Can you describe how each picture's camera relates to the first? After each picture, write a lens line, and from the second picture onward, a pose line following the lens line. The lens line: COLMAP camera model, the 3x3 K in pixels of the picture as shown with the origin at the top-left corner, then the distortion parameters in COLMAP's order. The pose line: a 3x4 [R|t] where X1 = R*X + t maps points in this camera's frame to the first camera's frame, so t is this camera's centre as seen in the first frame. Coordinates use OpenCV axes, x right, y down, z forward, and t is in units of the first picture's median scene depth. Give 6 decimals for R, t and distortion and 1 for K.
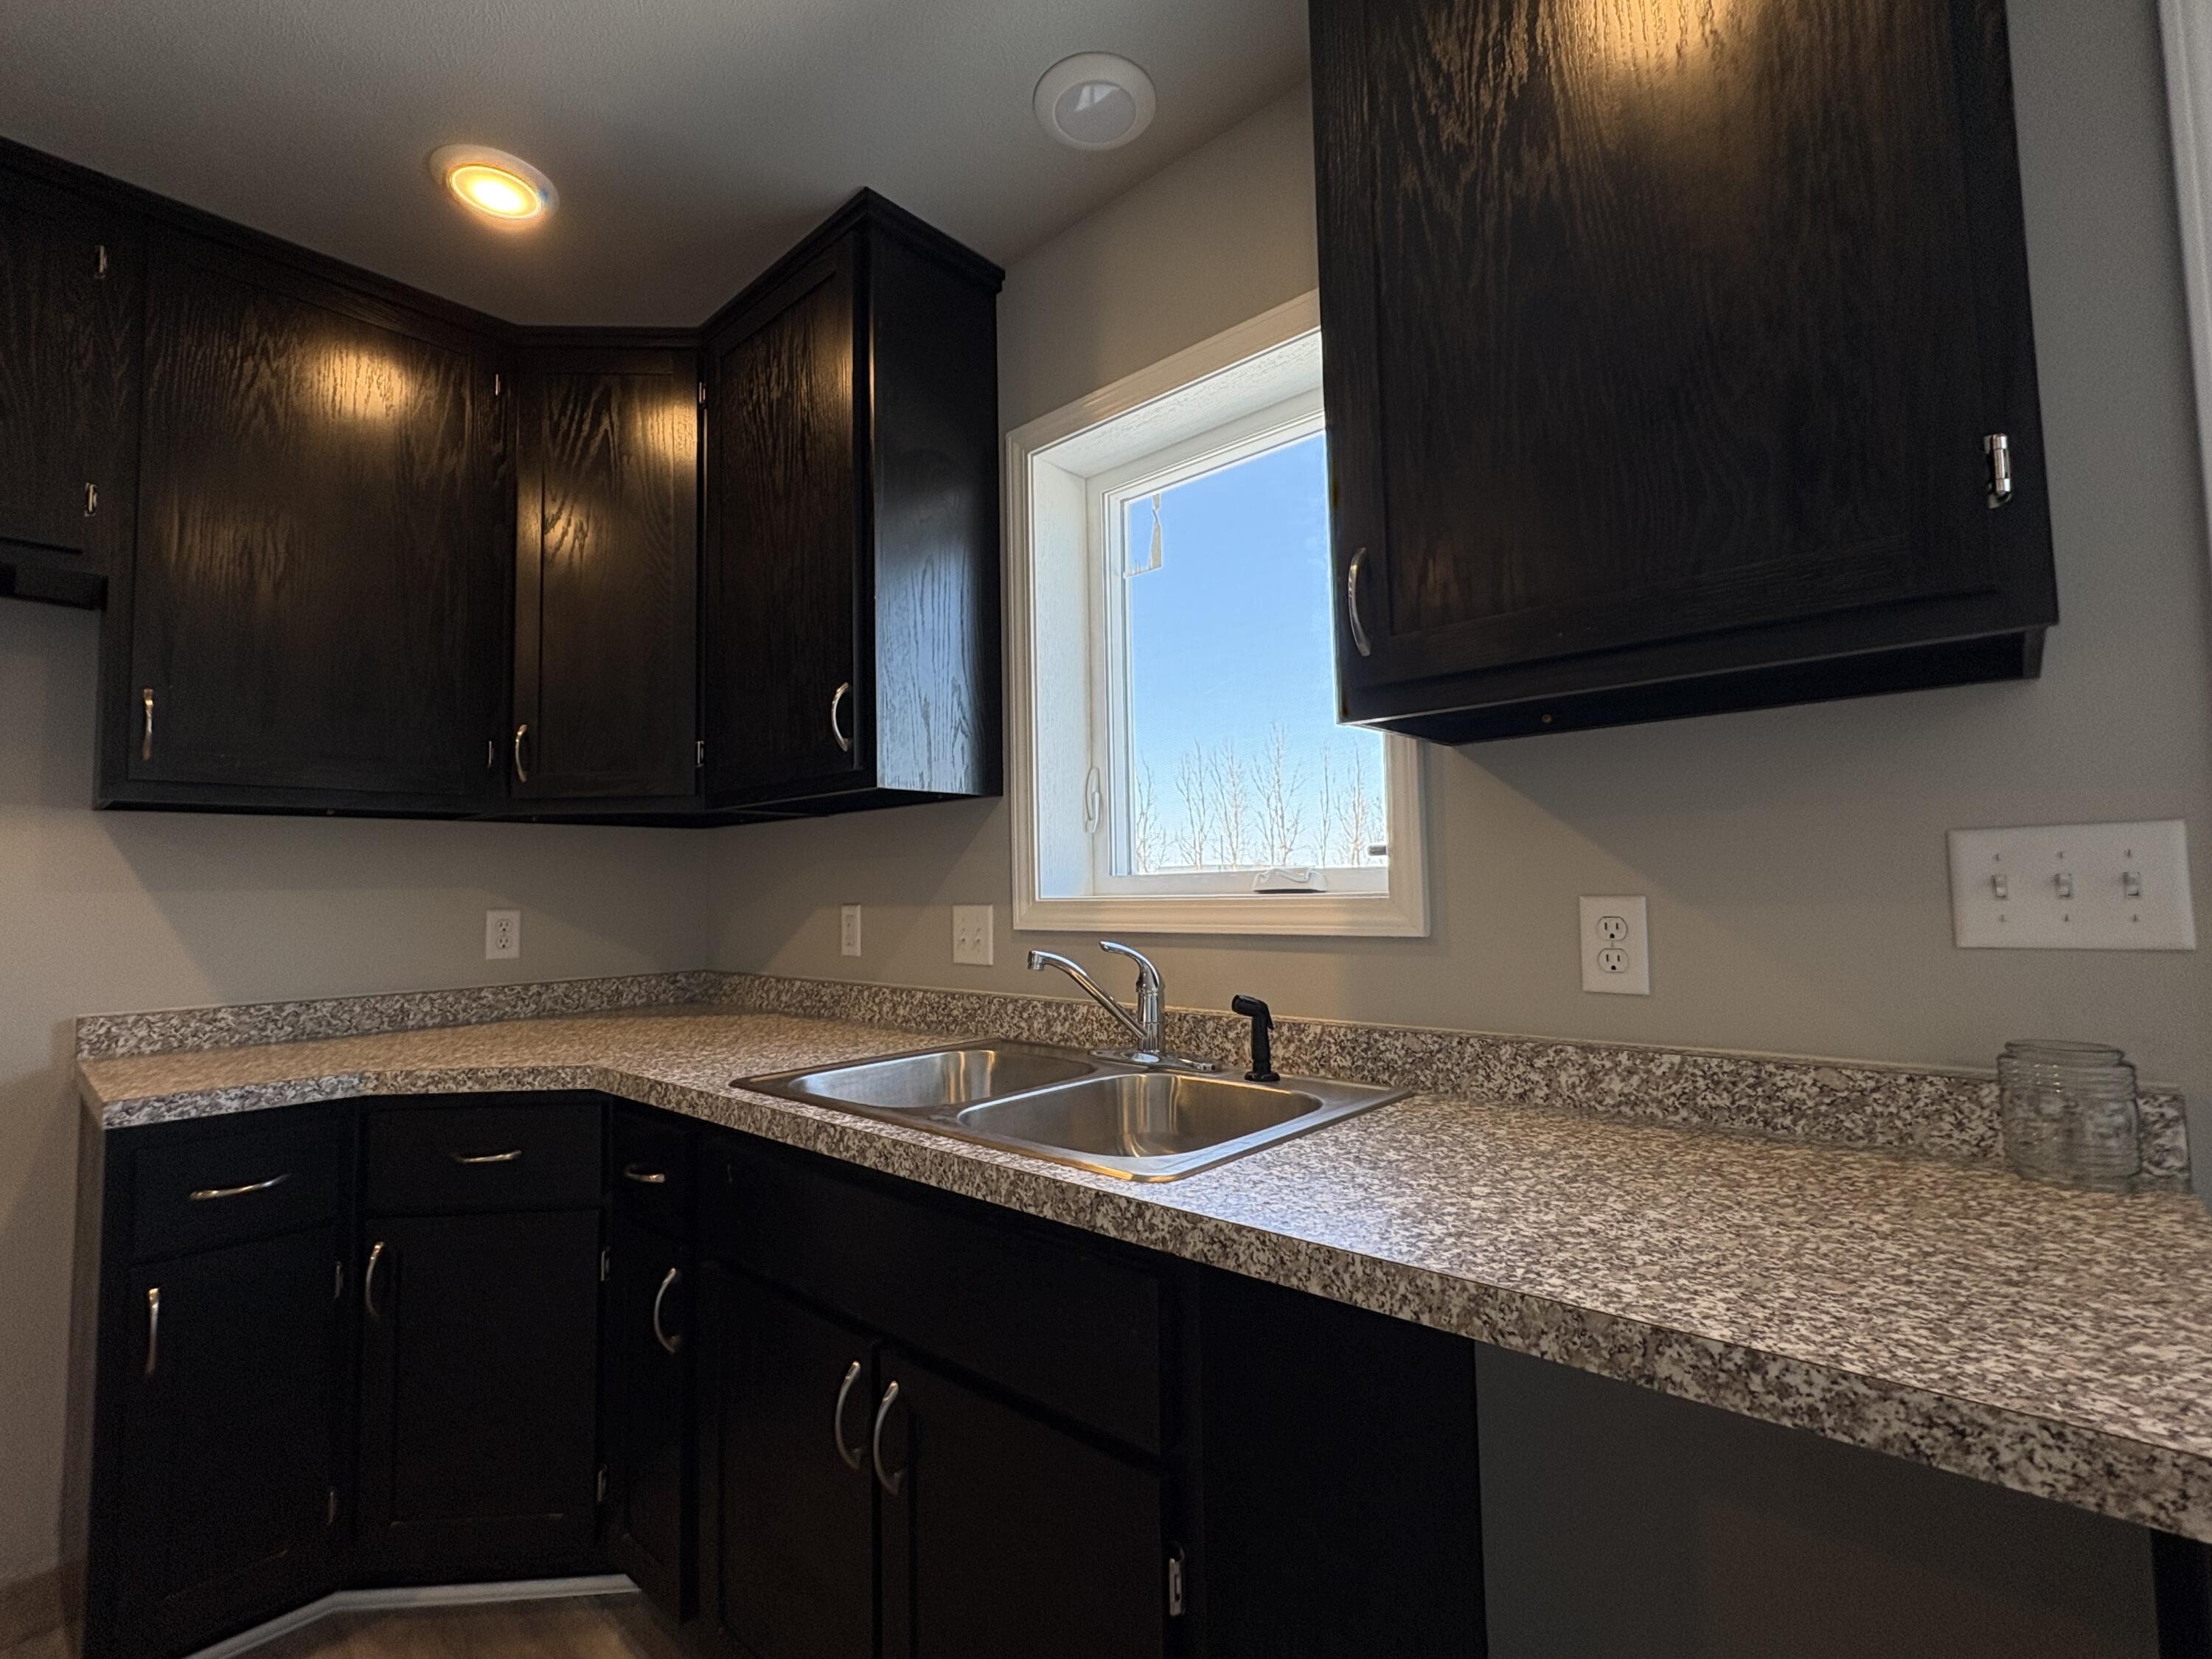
lens RADIAL K [[1012.7, 0, 1103.0], [0, 1012.7, 826.8], [0, 0, 1]] dist [-0.002276, -0.000056]
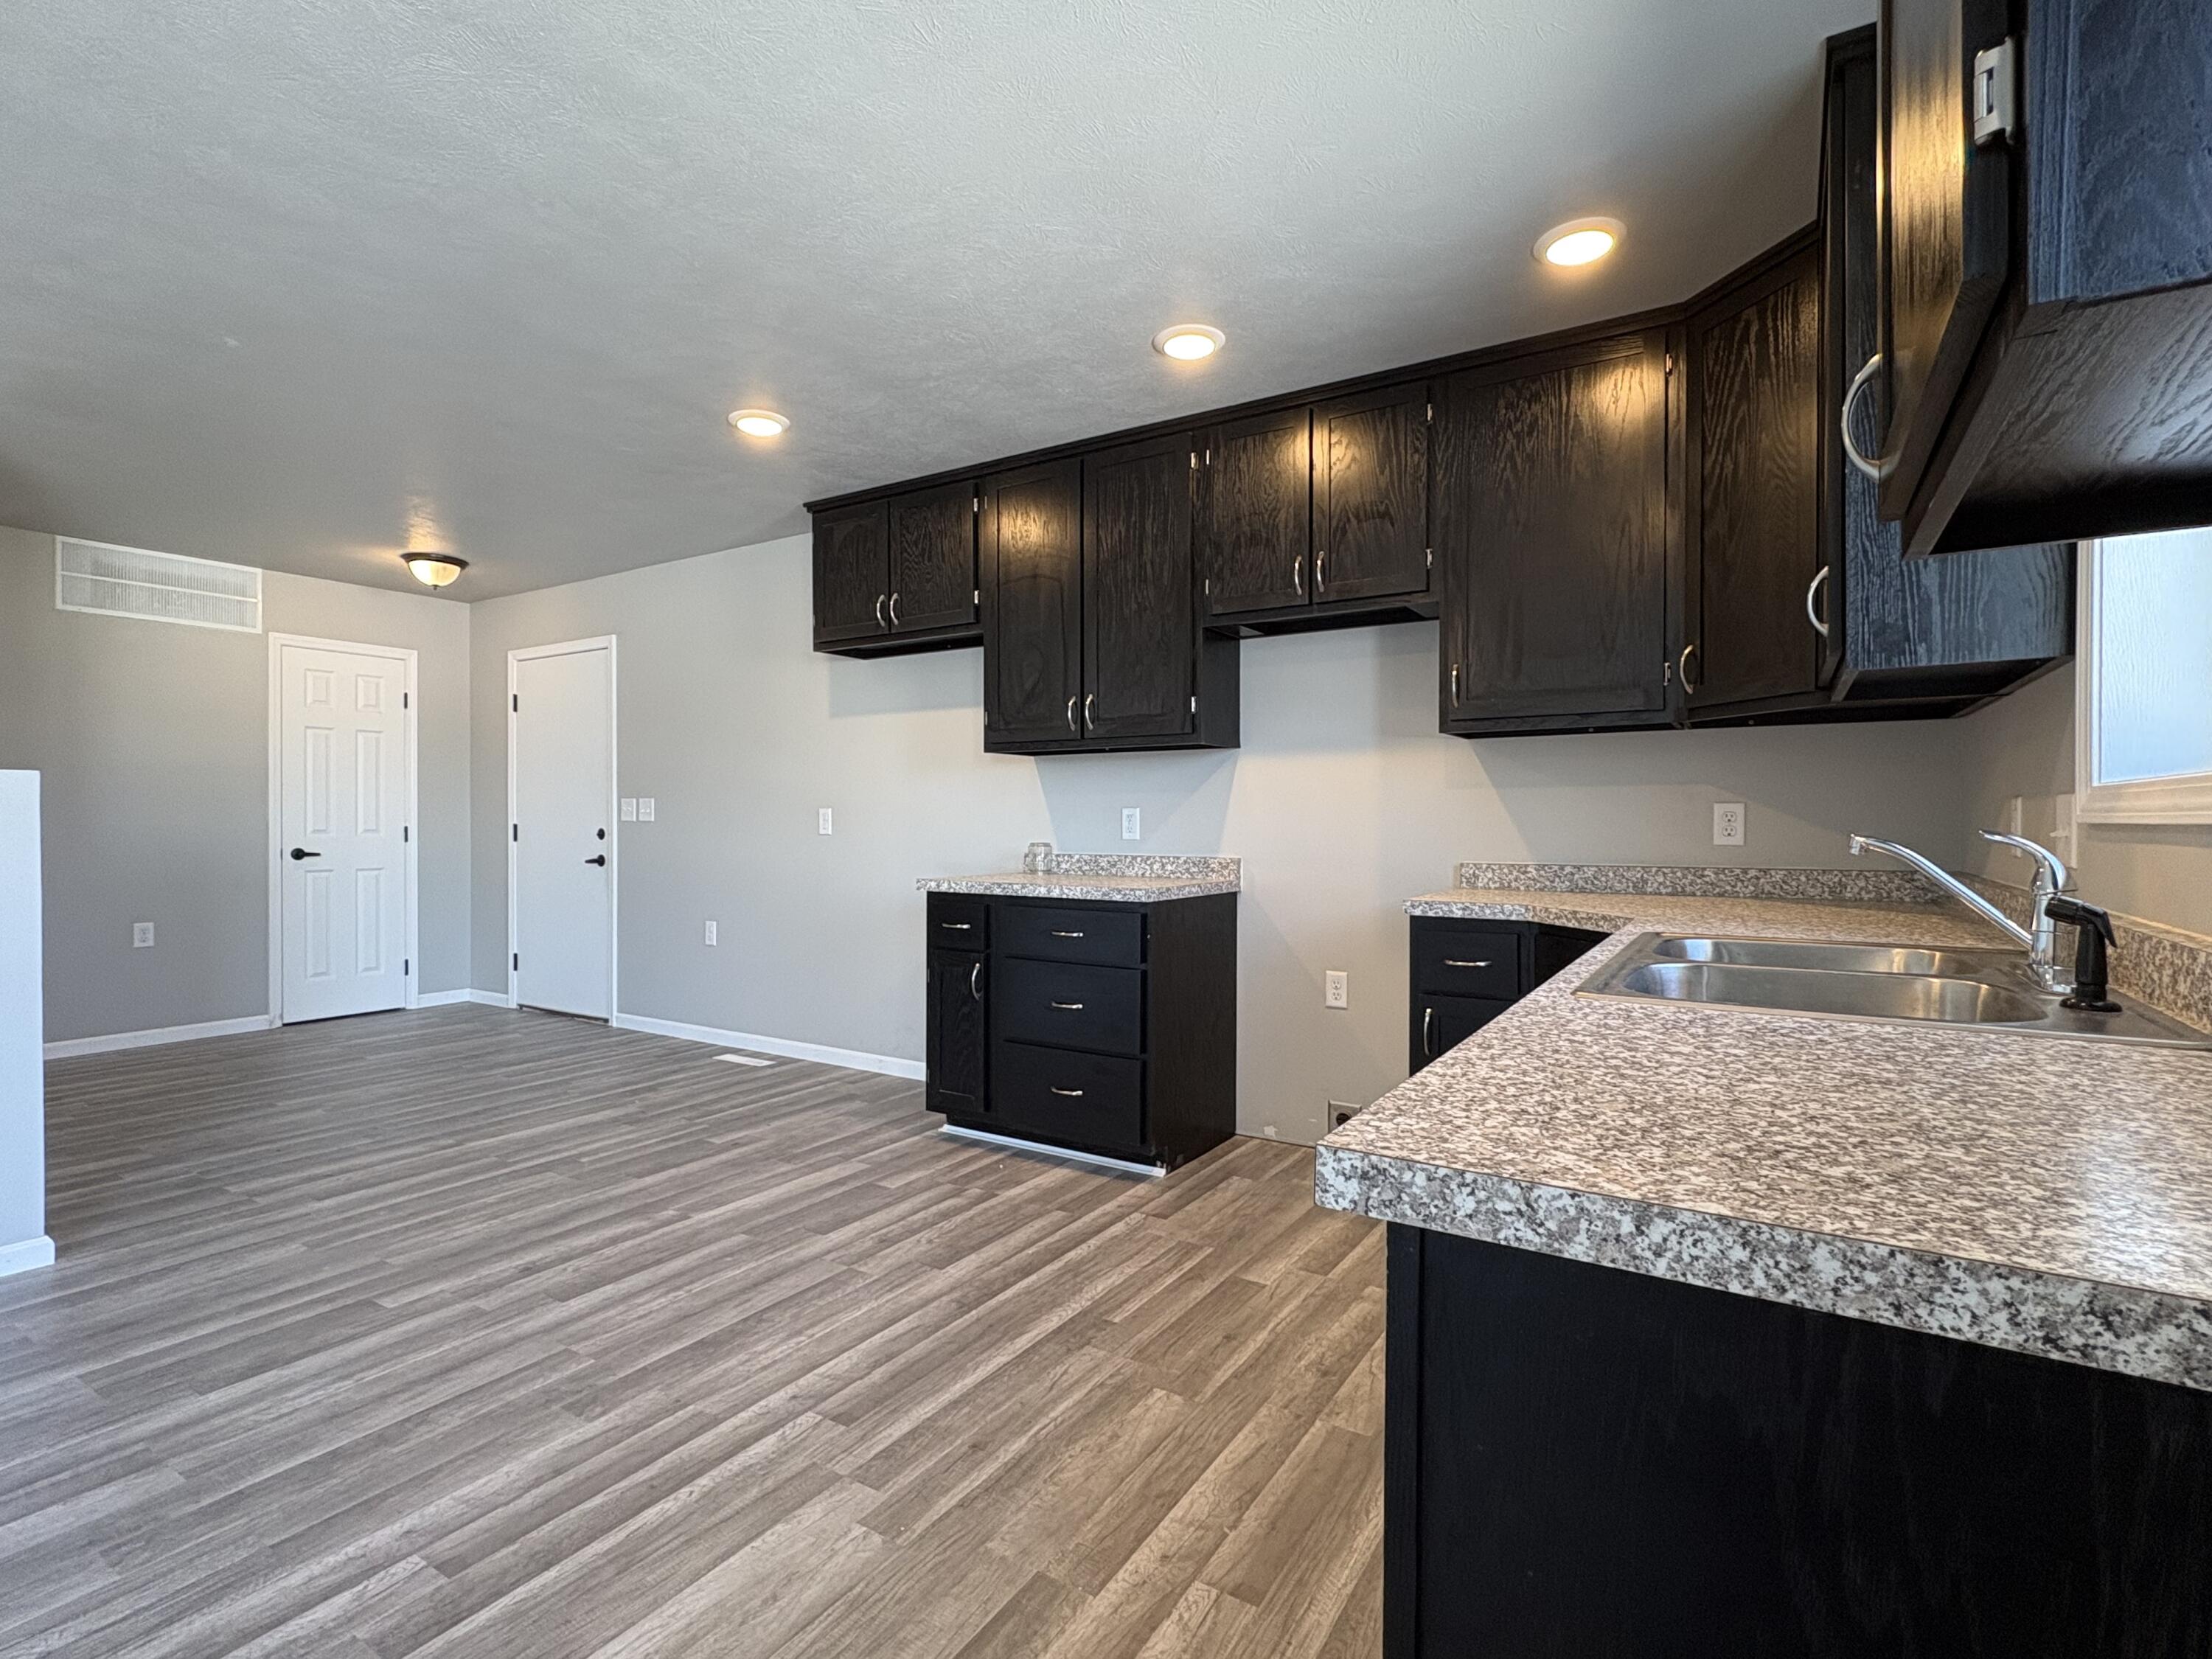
lens RADIAL K [[1063.4, 0, 1098.0], [0, 1063.4, 831.7], [0, 0, 1]] dist [0.000748, -0.000478]
pose [[0.170872, 0.027580, -0.984907, 0.794658], [0.060625, 0.997420, 0.038449, 0.039994], [0.983426, -0.066280, 0.168759, 0.135218]]
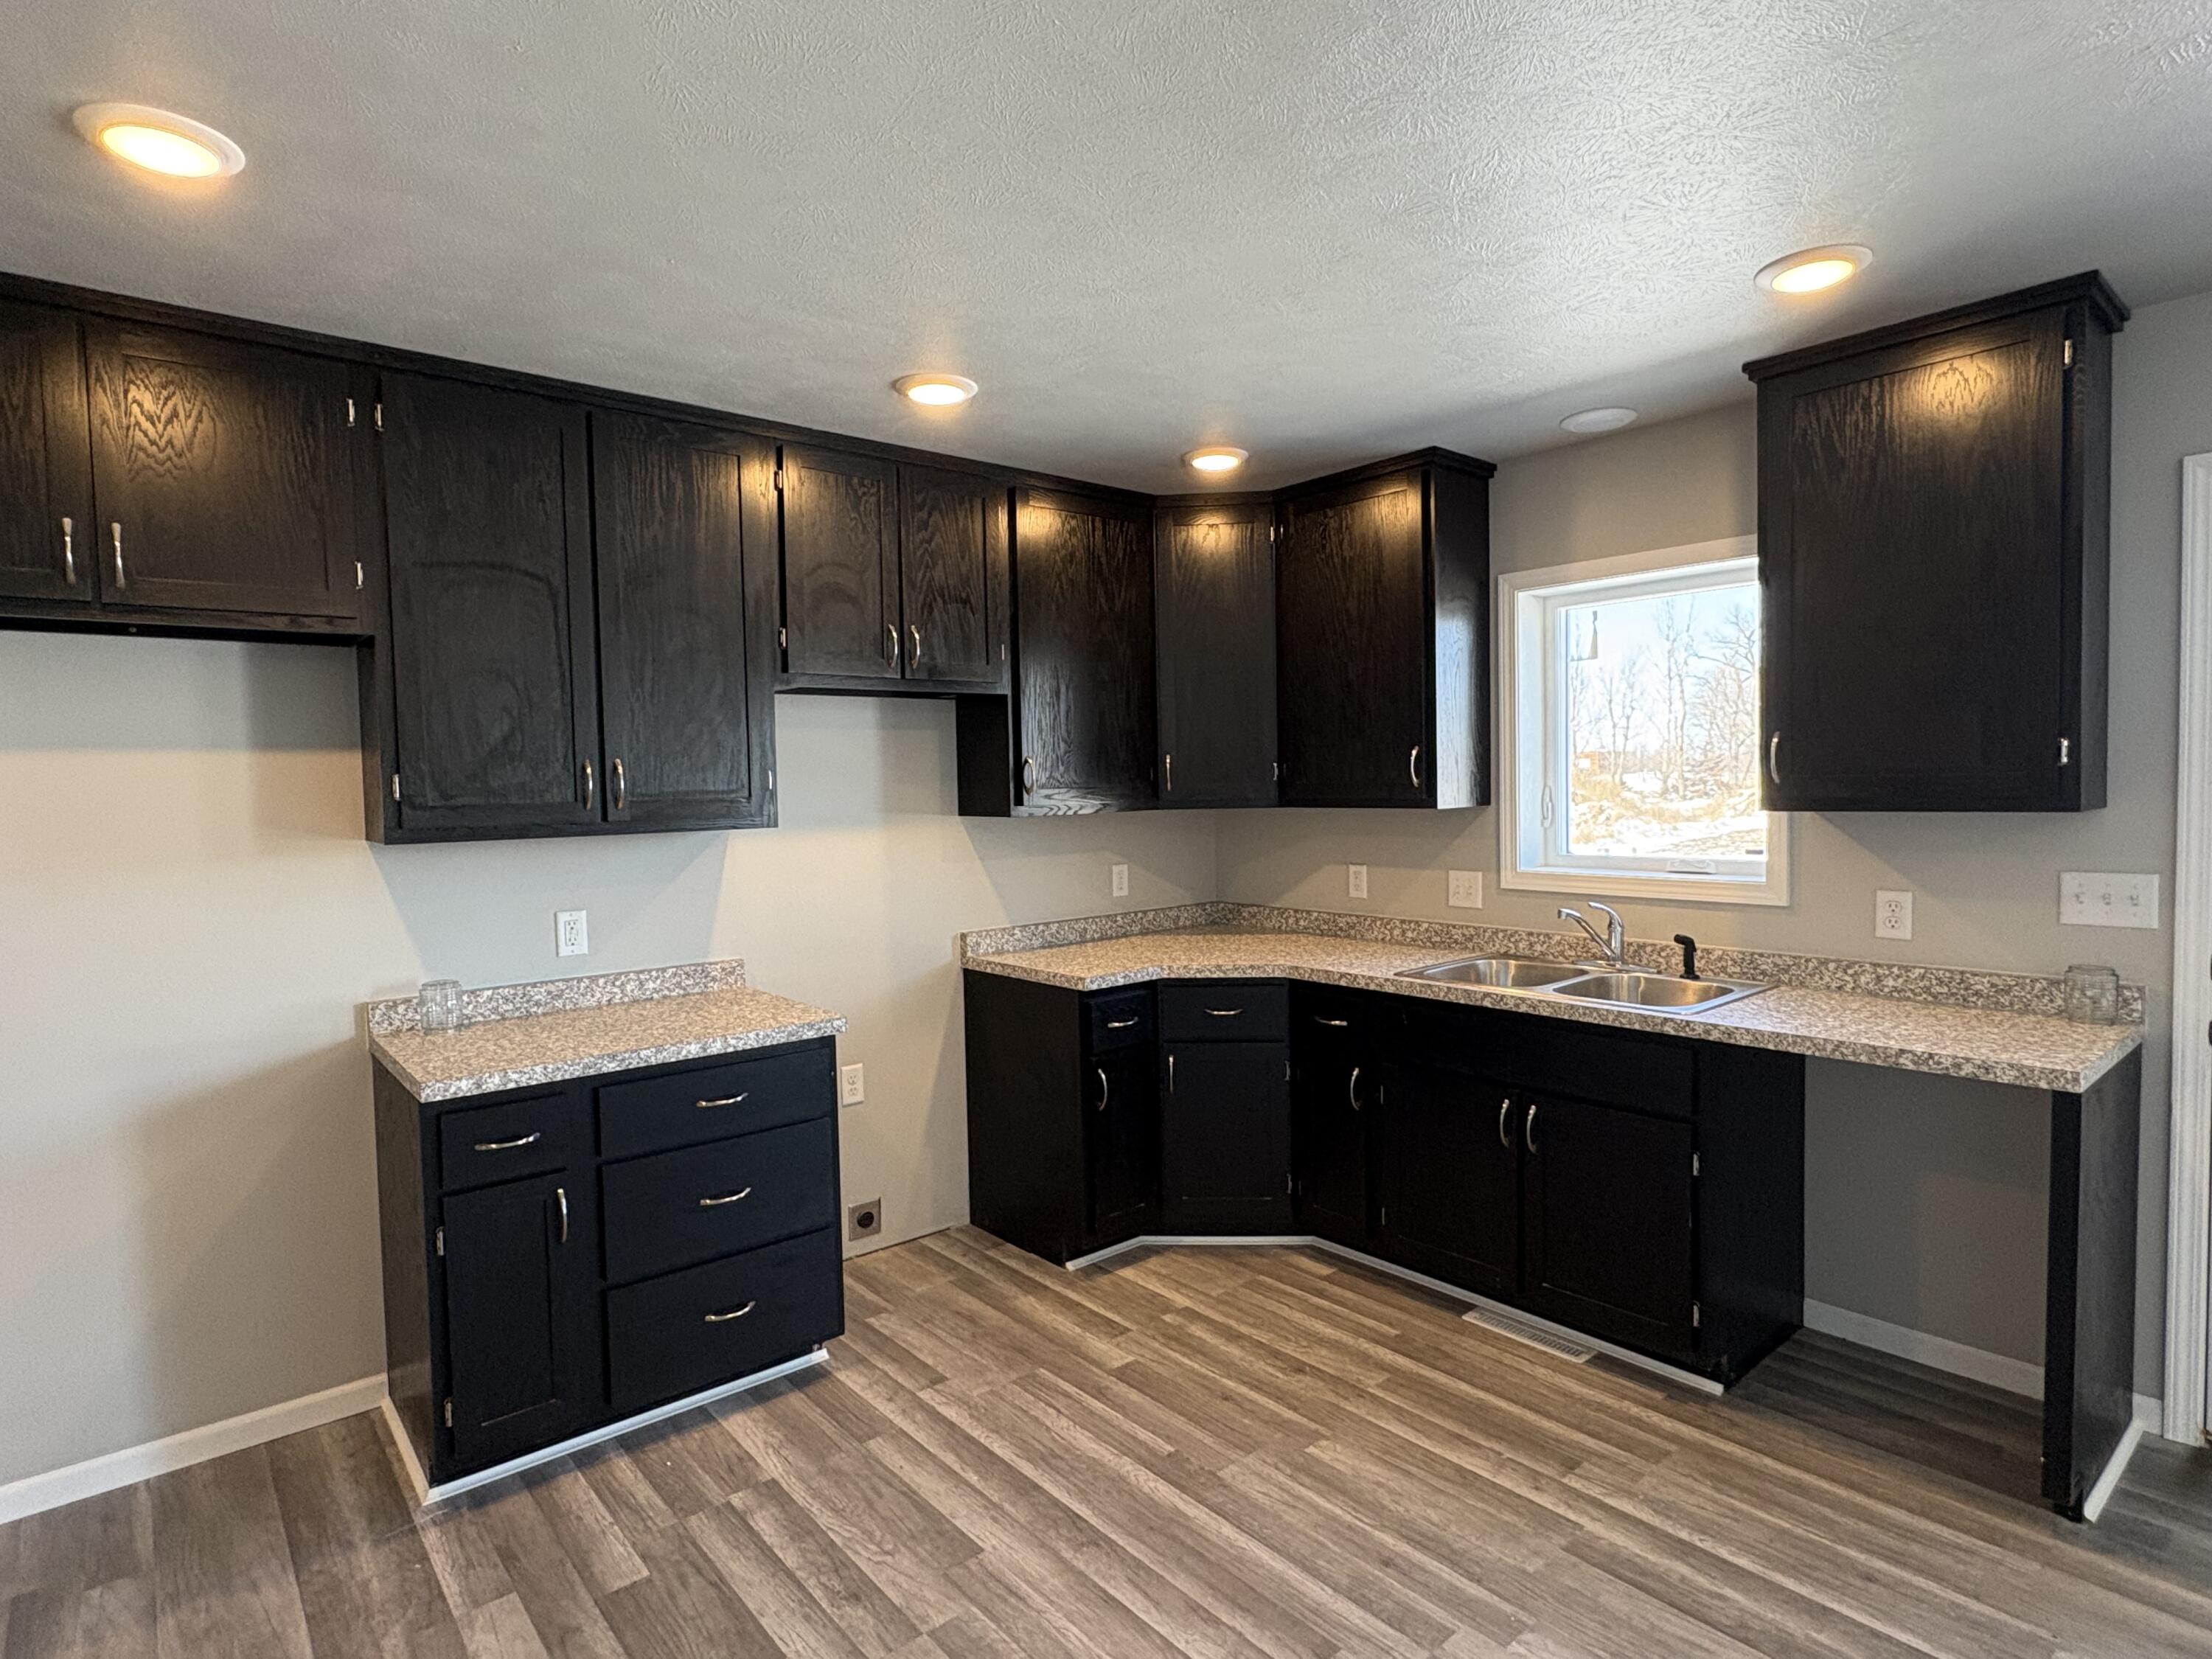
lens RADIAL K [[1169.4, 0, 1103.4], [0, 1169.4, 833.6], [0, 0, 1]] dist [0.000609, 0.000757]
pose [[0.991648, 0.003347, -0.128932, -0.635995], [0.011145, 0.993700, 0.111520, -0.270214], [0.128493, -0.112026, 0.985363, -1.244659]]
